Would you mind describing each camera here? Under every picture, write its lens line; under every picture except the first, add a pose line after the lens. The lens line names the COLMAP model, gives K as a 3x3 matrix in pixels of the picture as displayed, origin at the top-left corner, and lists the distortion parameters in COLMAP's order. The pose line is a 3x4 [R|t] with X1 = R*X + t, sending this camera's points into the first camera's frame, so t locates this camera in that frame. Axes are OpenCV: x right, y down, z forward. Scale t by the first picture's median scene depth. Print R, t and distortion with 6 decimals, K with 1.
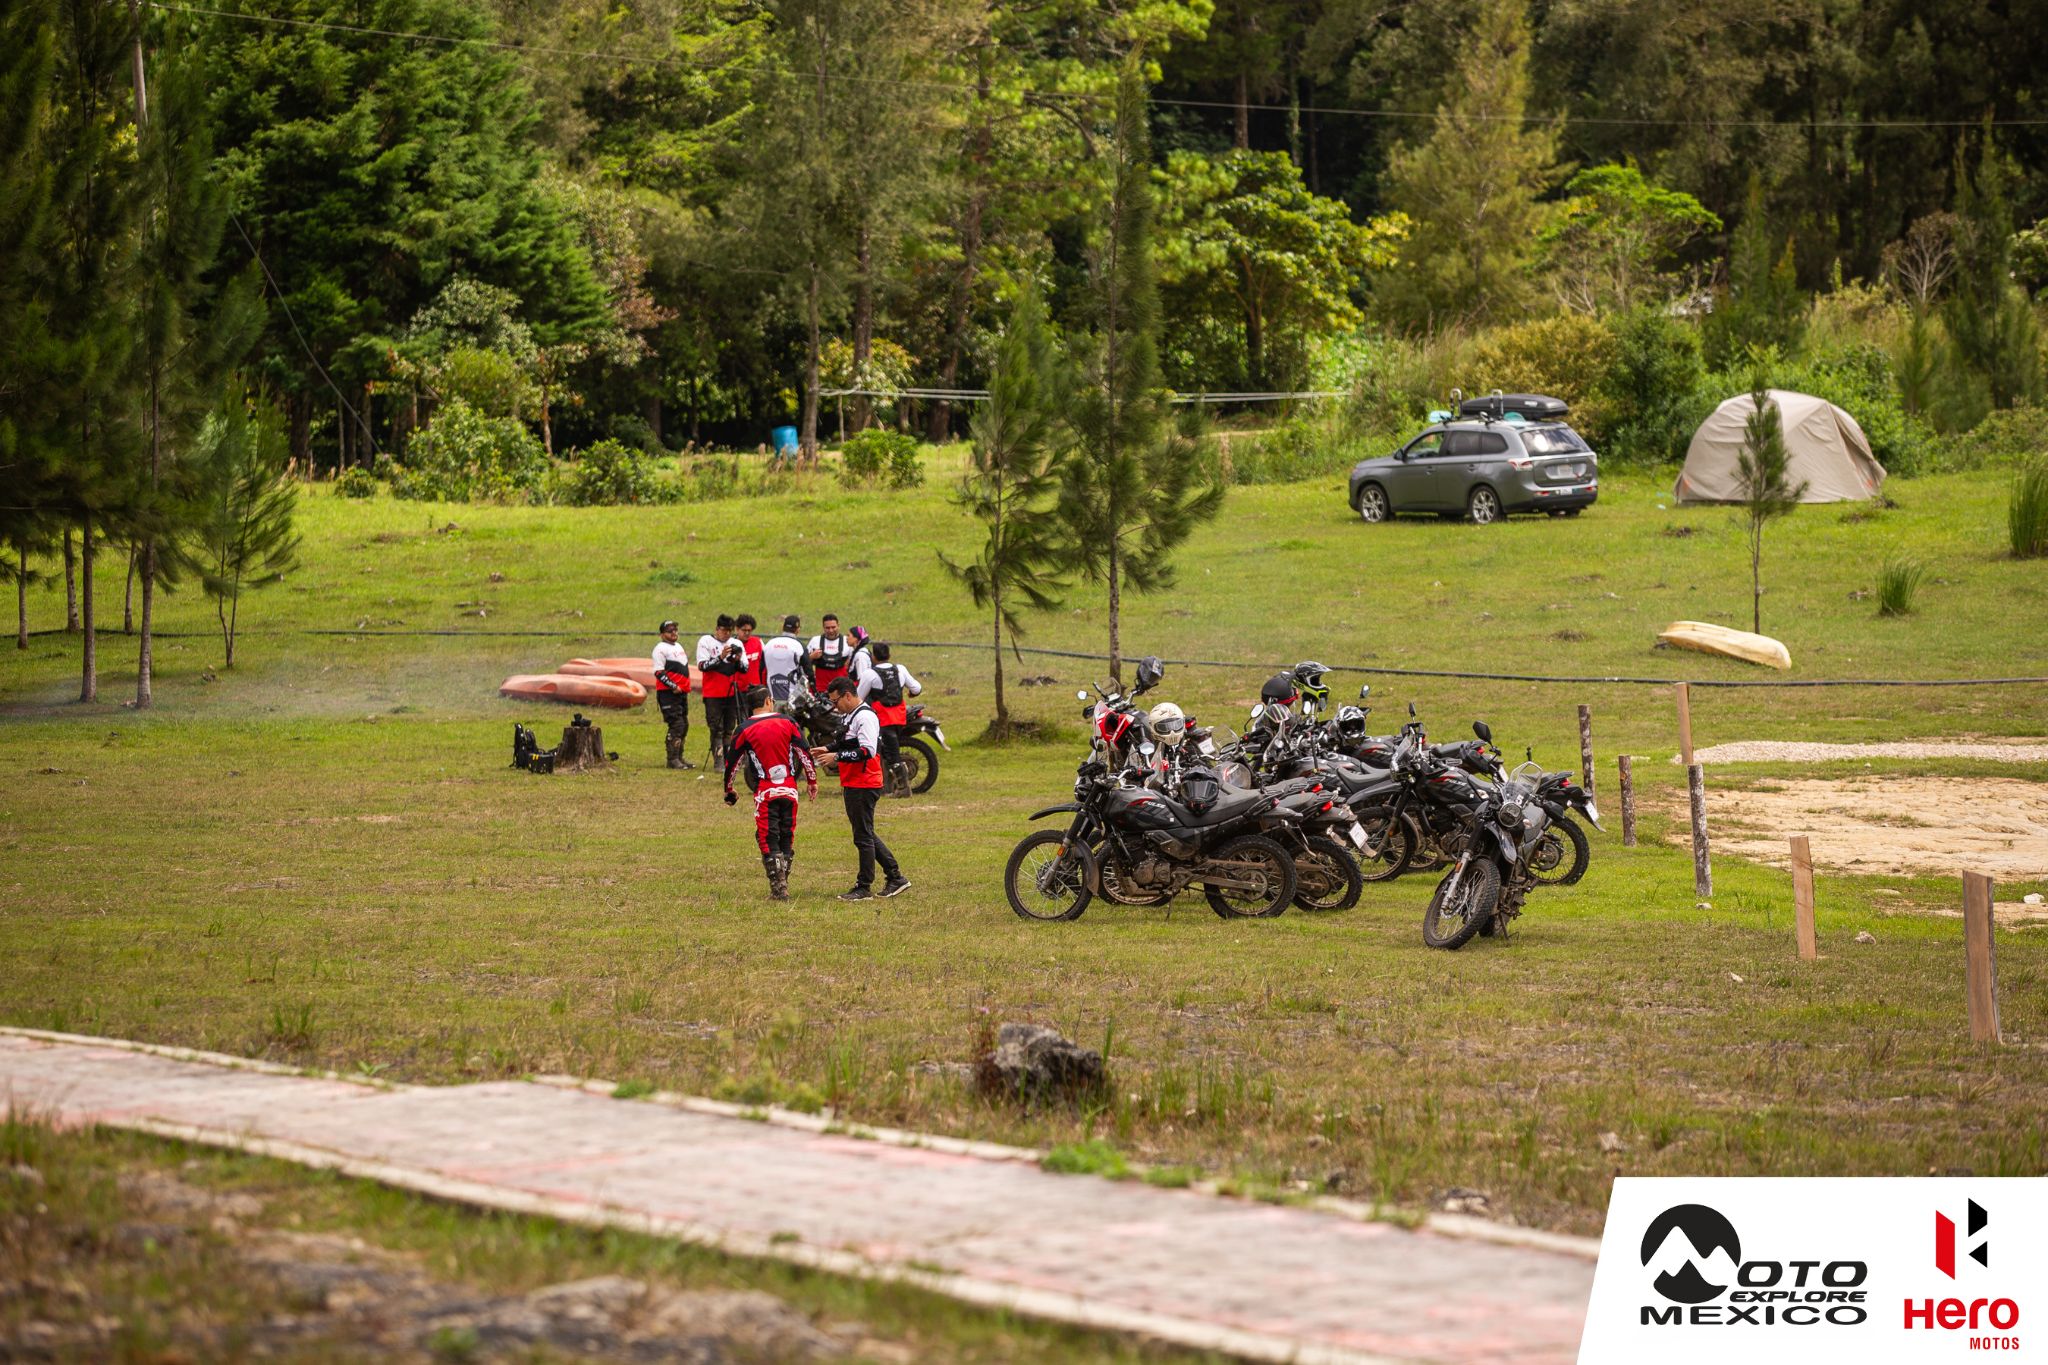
lens RADIAL K [[7585.7, 0, 1024.1], [0, 7585.7, 684.6], [0, 0, 1]] dist [0.863599, 0.000000]
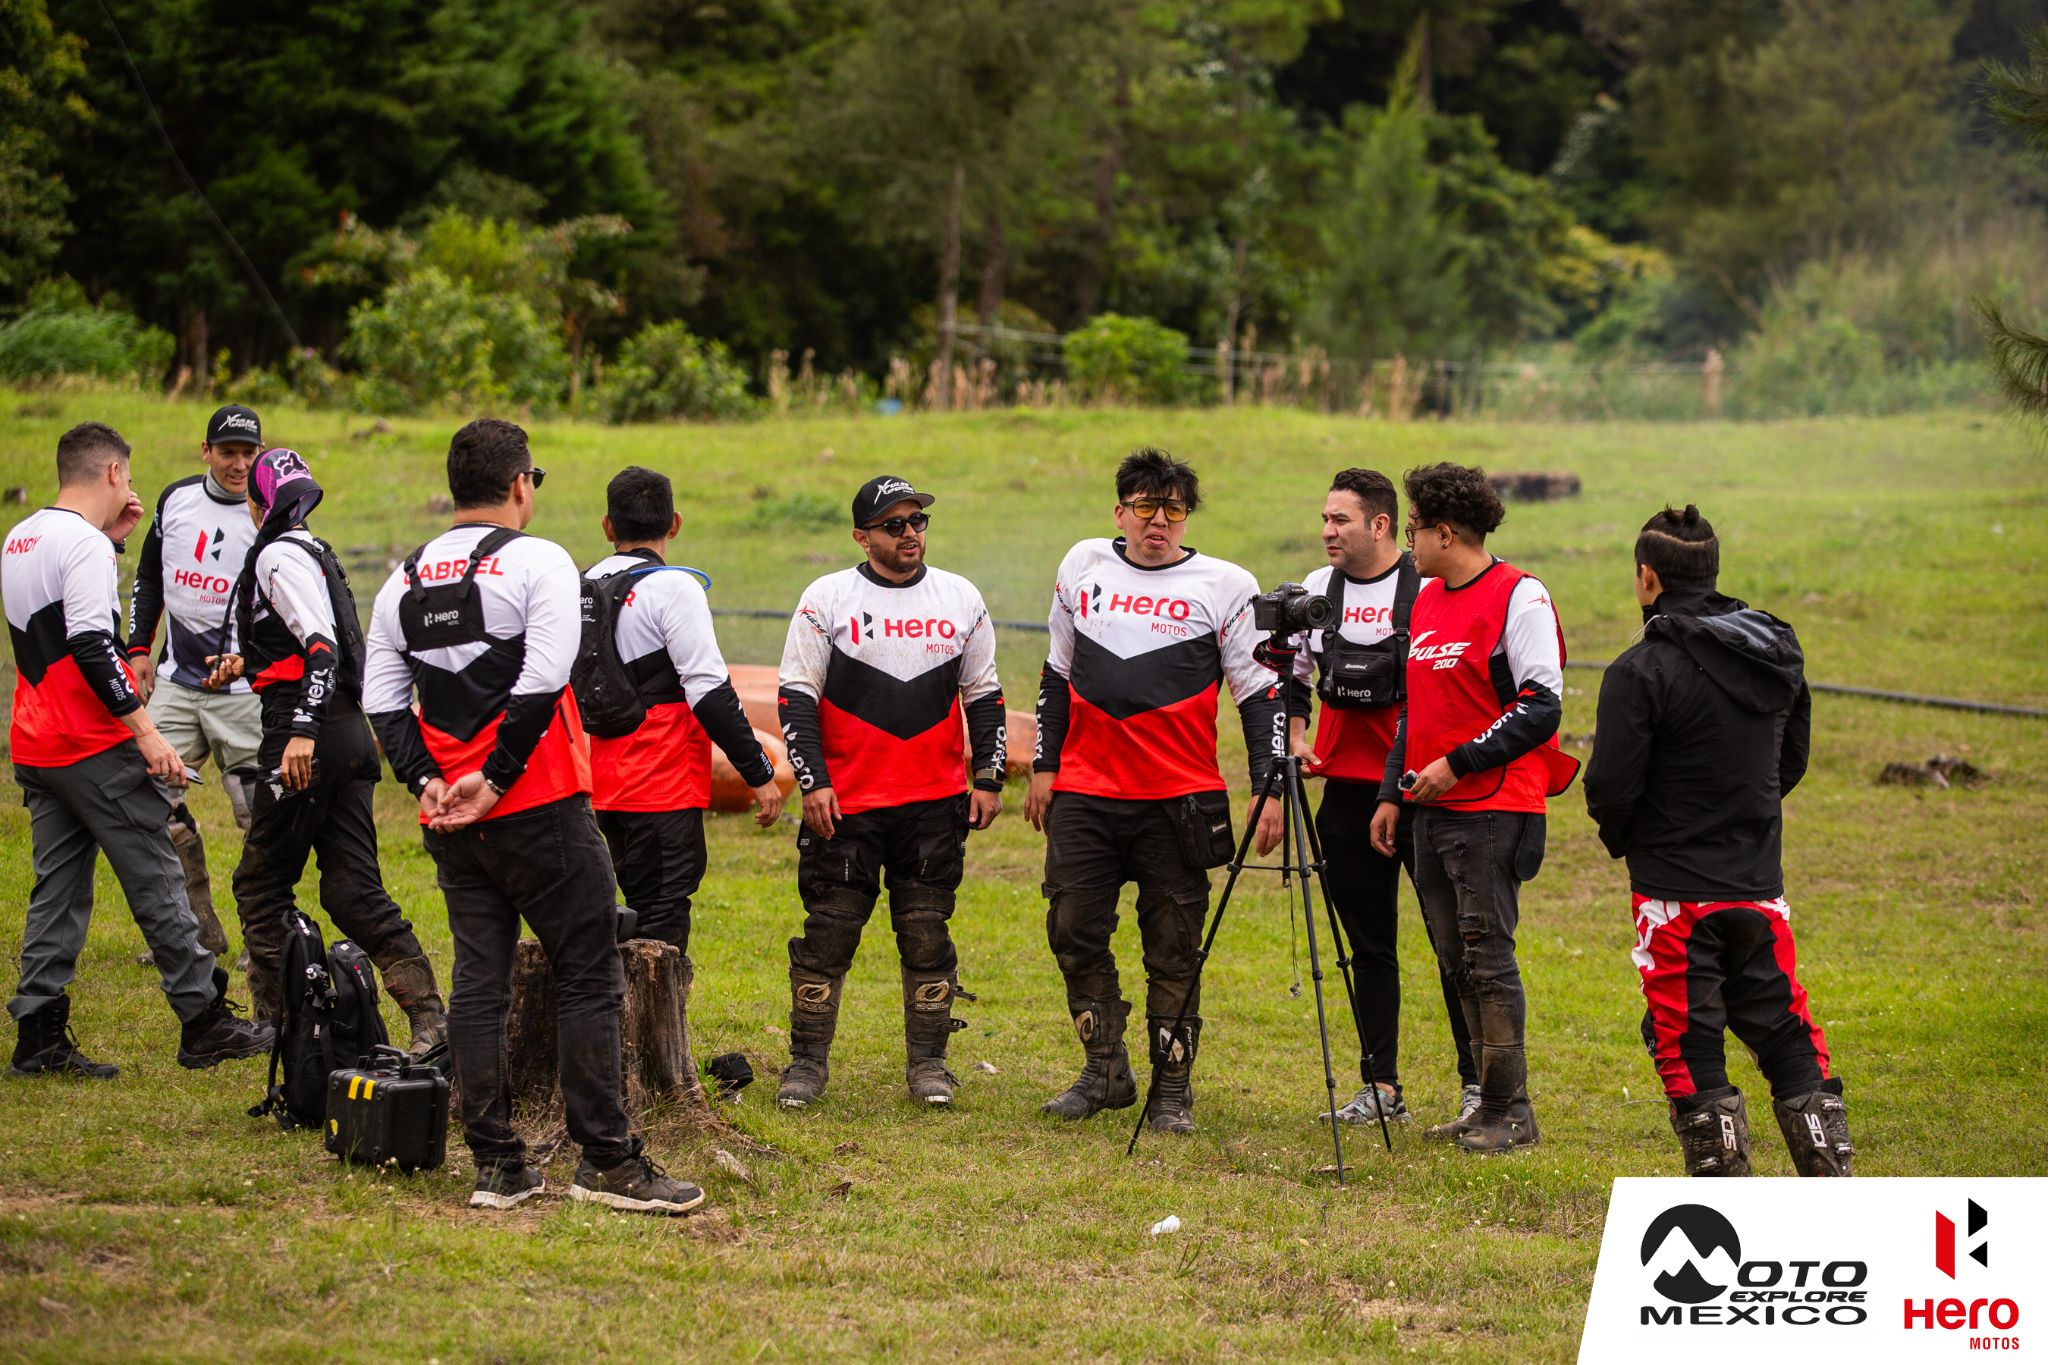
lens RADIAL K [[6911.3, 0, 1024.3], [0, 6911.3, 683.1], [0, 0, 1]] dist [-0.390858, 0.000000]
pose [[0.999343, 0.036175, 0.002053, -0.019847], [-0.036158, 0.999315, -0.007870, -0.000263], [-0.002336, 0.007790, 0.999967, 0.339351]]
